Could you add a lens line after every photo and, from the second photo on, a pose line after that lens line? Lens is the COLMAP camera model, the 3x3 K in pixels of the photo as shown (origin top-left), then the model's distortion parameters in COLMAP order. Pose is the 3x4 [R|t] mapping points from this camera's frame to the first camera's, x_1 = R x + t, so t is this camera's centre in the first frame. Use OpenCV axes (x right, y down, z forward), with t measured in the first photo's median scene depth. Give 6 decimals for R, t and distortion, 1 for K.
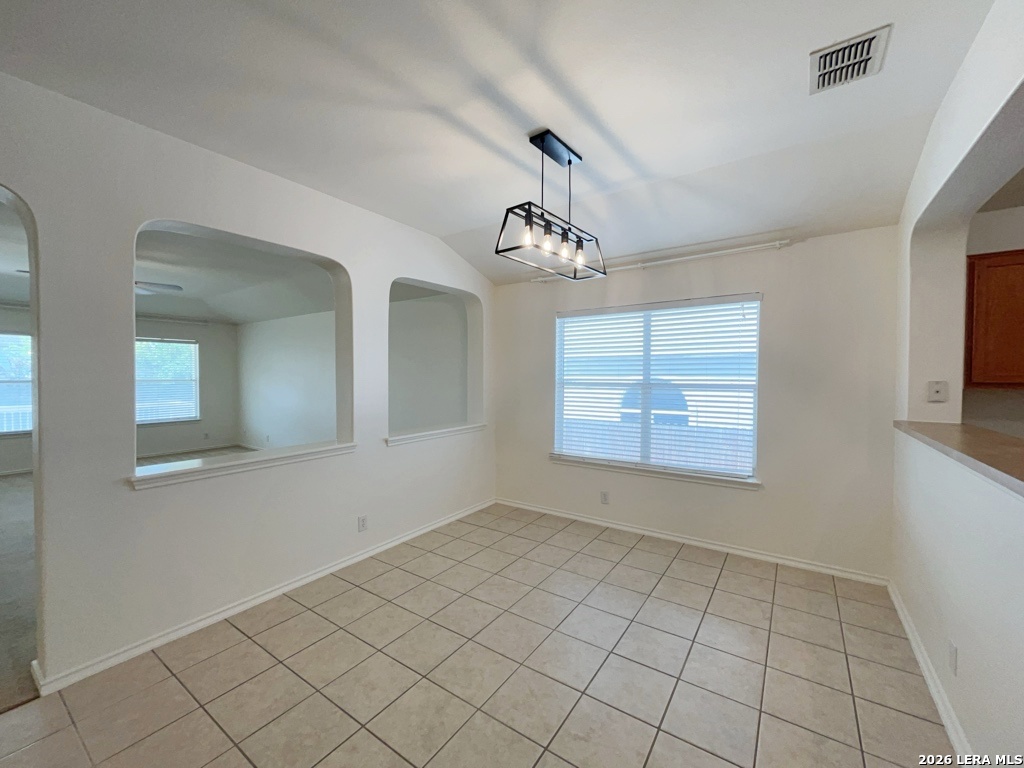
lens RADIAL K [[415.2, 0, 513.5], [0, 415.2, 382.6], [0, 0, 1]] dist [-0.001621, -0.000048]
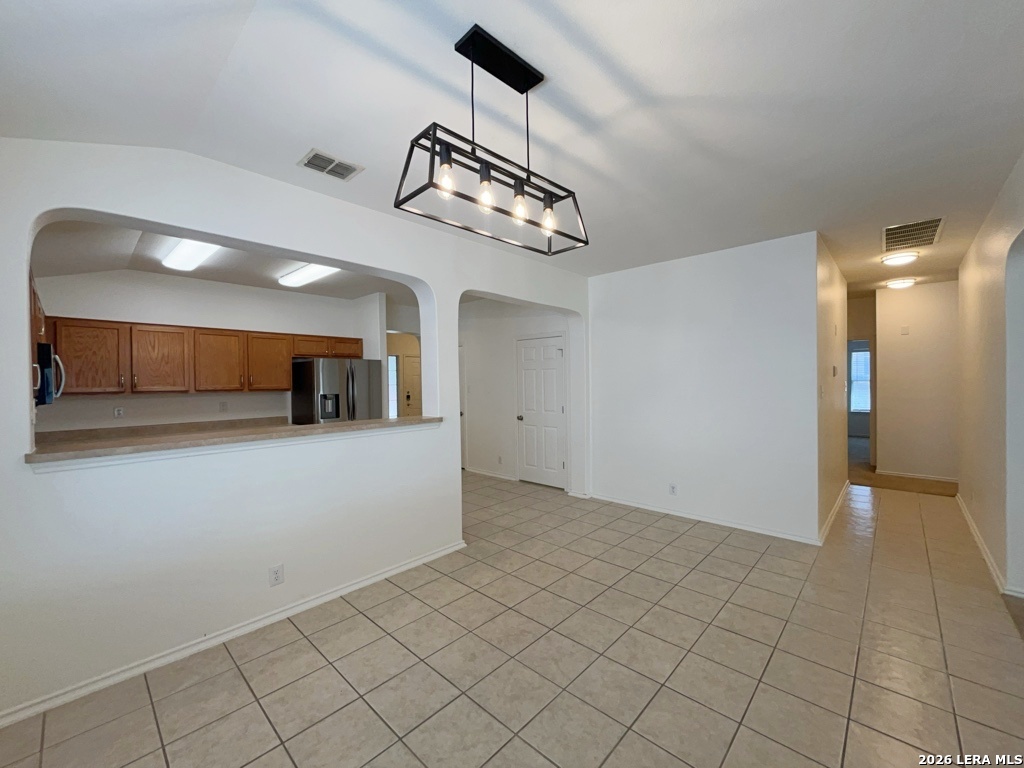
lens RADIAL K [[408.4, 0, 529.0], [0, 408.4, 387.7], [0, 0, 1]] dist [-0.014297, 0.000007]
pose [[0.992669, -0.006129, -0.120706, 0.221005], [0.005419, 0.999966, -0.006214, -0.008451], [0.120740, 0.005514, 0.992669, 0.317878]]
